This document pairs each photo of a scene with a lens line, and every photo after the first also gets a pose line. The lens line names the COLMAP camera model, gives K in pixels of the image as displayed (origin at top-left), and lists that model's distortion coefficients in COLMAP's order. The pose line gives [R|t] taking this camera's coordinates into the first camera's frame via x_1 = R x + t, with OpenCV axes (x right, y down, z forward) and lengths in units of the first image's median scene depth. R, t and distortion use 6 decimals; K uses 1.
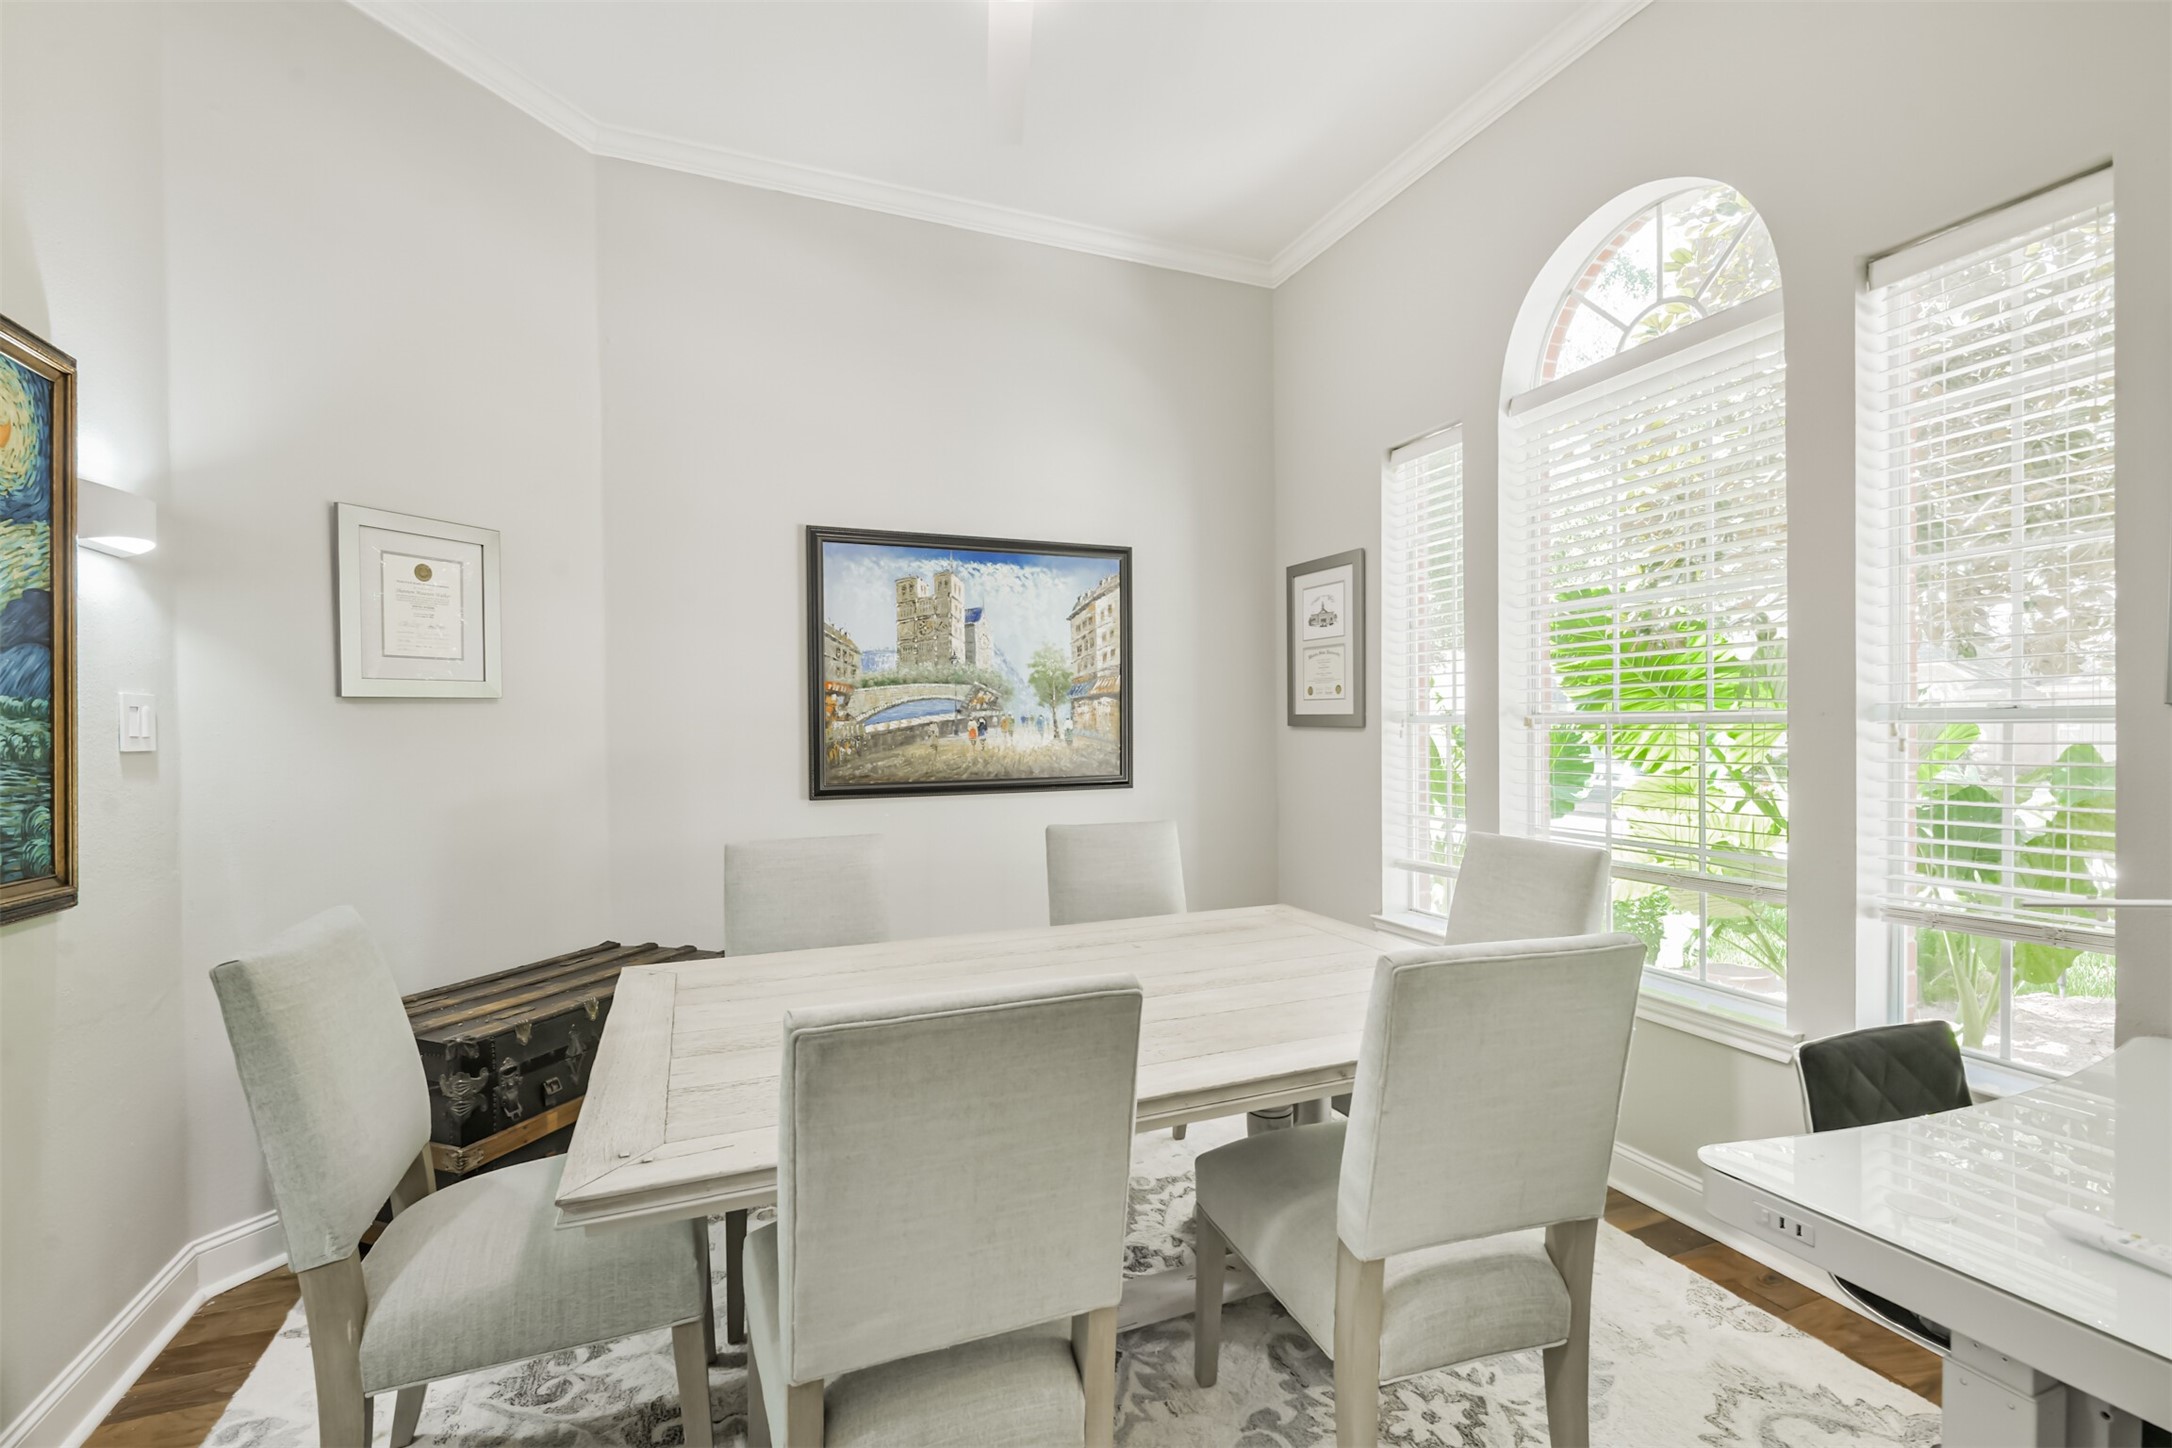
lens RADIAL K [[937.8, 0, 1089.6], [0, 937.8, 725.7], [0, 0, 1]] dist [0.027569, -0.011236]
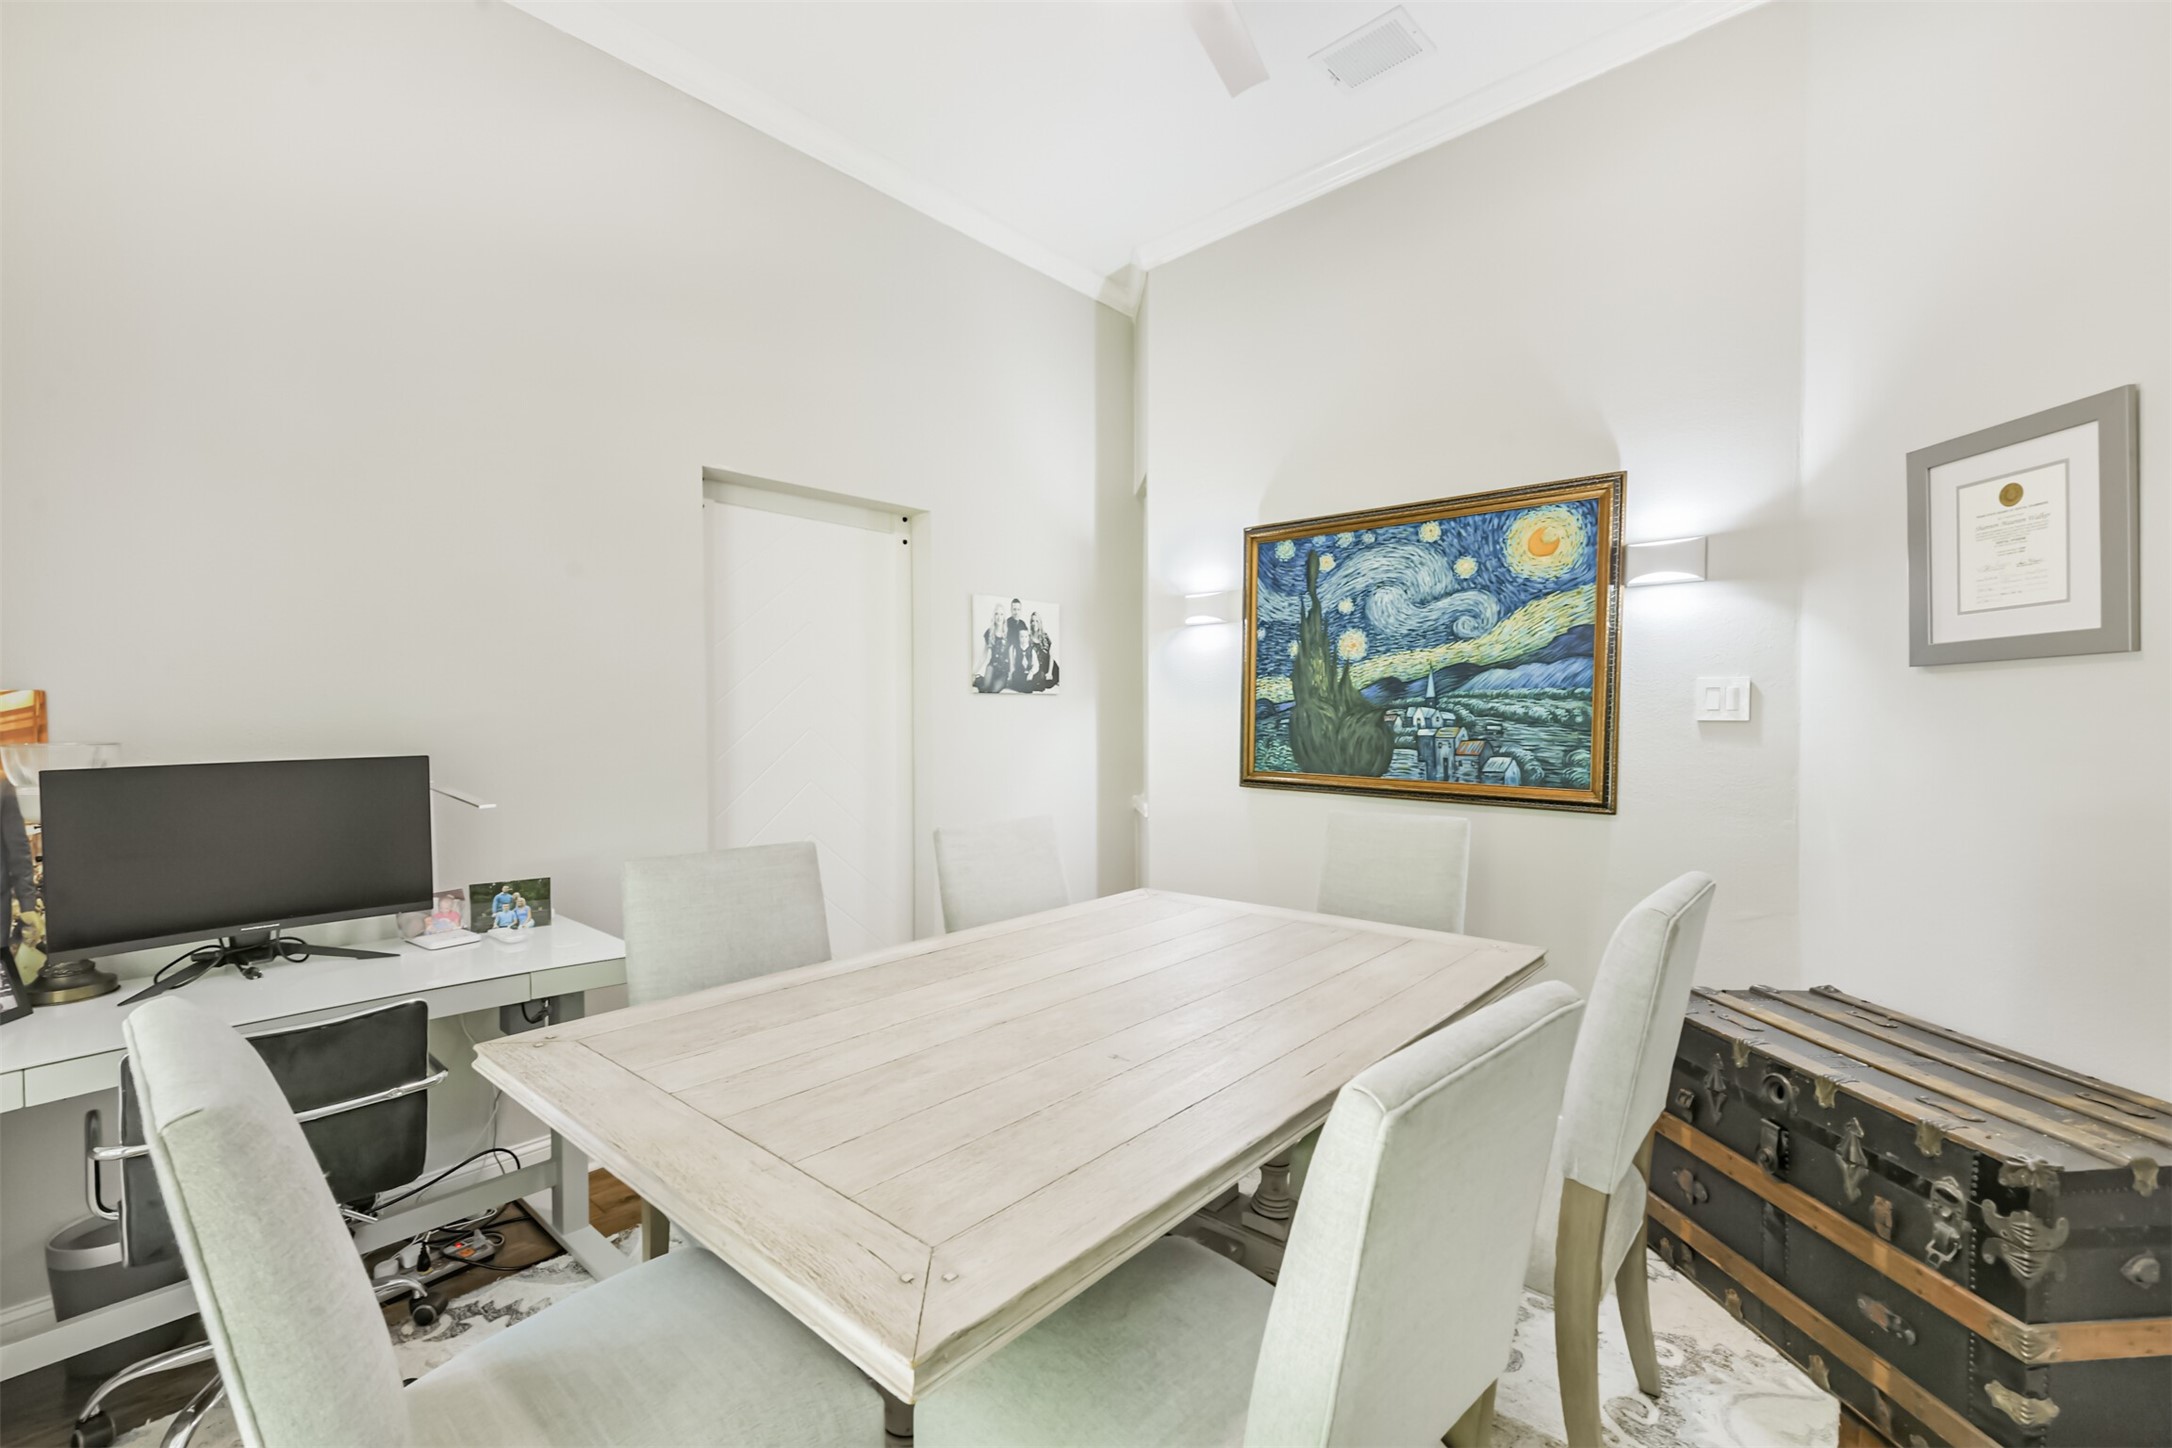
lens RADIAL K [[941.3, 0, 1091.7], [0, 941.3, 737.6], [0, 0, 1]] dist [0.026761, -0.011973]
pose [[-0.900550, 0.017193, -0.434412, 0.456210], [0.006293, 0.999629, 0.026516, 0.011140], [0.434707, 0.021145, -0.900324, 2.165281]]
